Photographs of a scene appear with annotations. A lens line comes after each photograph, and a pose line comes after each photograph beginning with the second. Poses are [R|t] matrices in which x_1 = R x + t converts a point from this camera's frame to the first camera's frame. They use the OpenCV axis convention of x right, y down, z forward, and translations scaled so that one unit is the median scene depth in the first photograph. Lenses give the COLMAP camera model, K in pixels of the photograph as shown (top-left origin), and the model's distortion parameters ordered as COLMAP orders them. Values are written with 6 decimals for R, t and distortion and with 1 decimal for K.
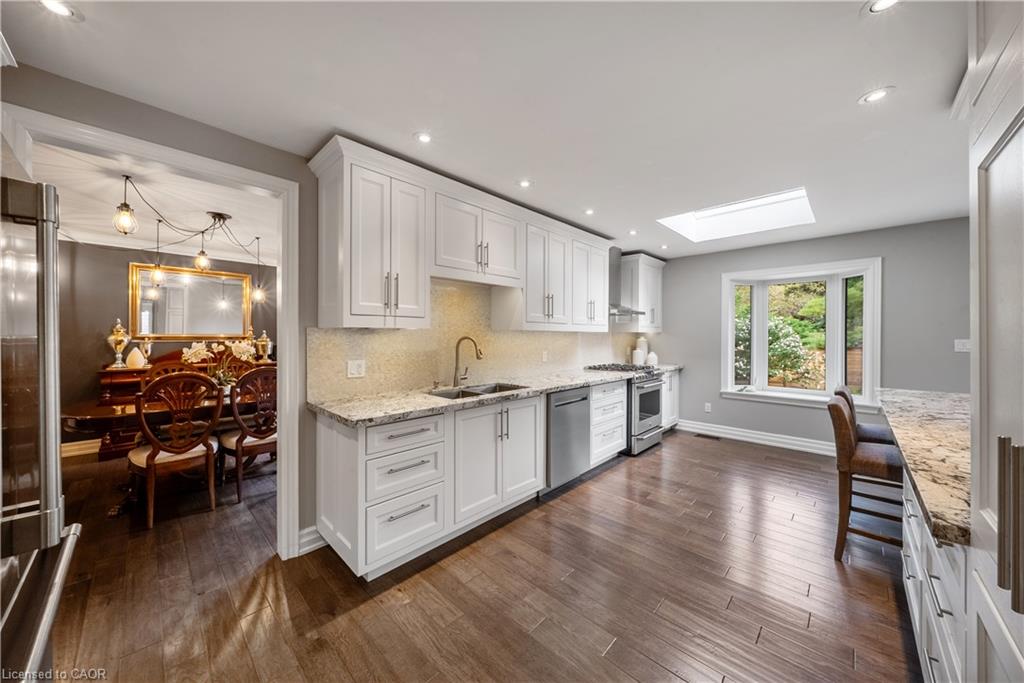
lens RADIAL K [[354.8, 0, 510.4], [0, 354.8, 336.0], [0, 0, 1]] dist [-0.006538, 0.000177]
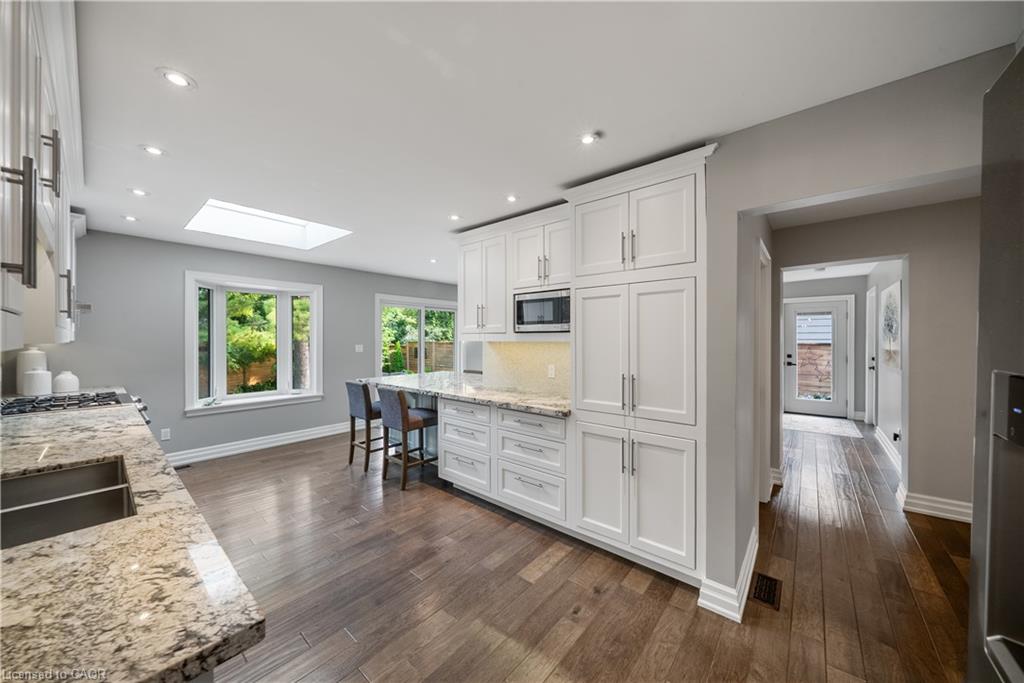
lens RADIAL K [[354.8, 0, 512.4], [0, 354.8, 341.8], [0, 0, 1]] dist [-0.006538, 0.000177]
pose [[-0.069420, -0.009467, 0.997543, -0.405366], [-0.001188, 0.999955, 0.009407, -0.020554], [-0.997587, -0.000532, -0.069428, 0.388513]]
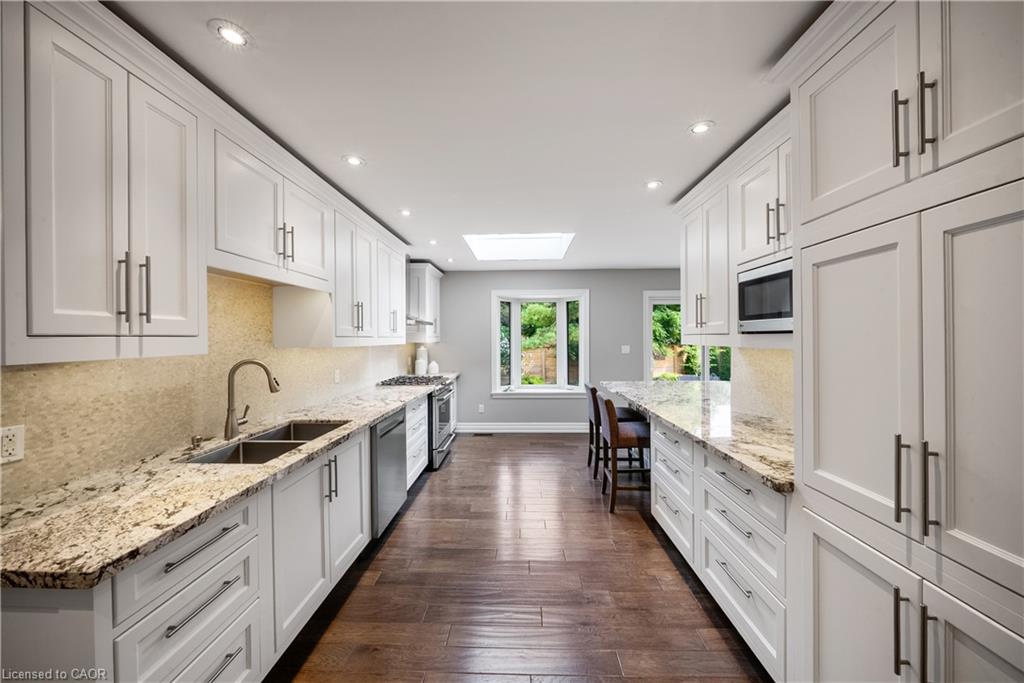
lens RADIAL K [[354.8, 0, 512.0], [0, 354.8, 340.6], [0, 0, 1]] dist [-0.006538, 0.000177]
pose [[0.739809, -0.011888, 0.672712, -0.172245], [0.008200, 0.999929, 0.008653, -0.030905], [-0.672767, -0.000885, 0.739854, 0.148172]]
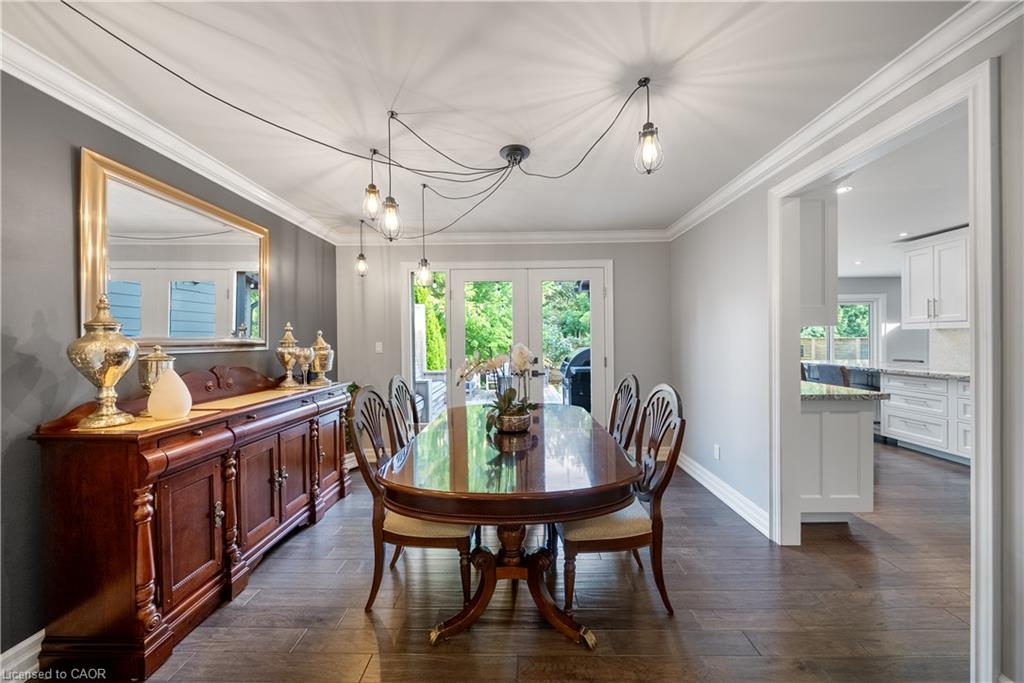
lens RADIAL K [[354.8, 0, 516.5], [0, 354.8, 342.3], [0, 0, 1]] dist [-0.006538, 0.000177]
pose [[0.726412, -0.014965, 0.687097, -1.228132], [0.013416, 0.999881, 0.007594, 0.004987], [-0.687129, 0.003701, 0.726526, 0.506521]]
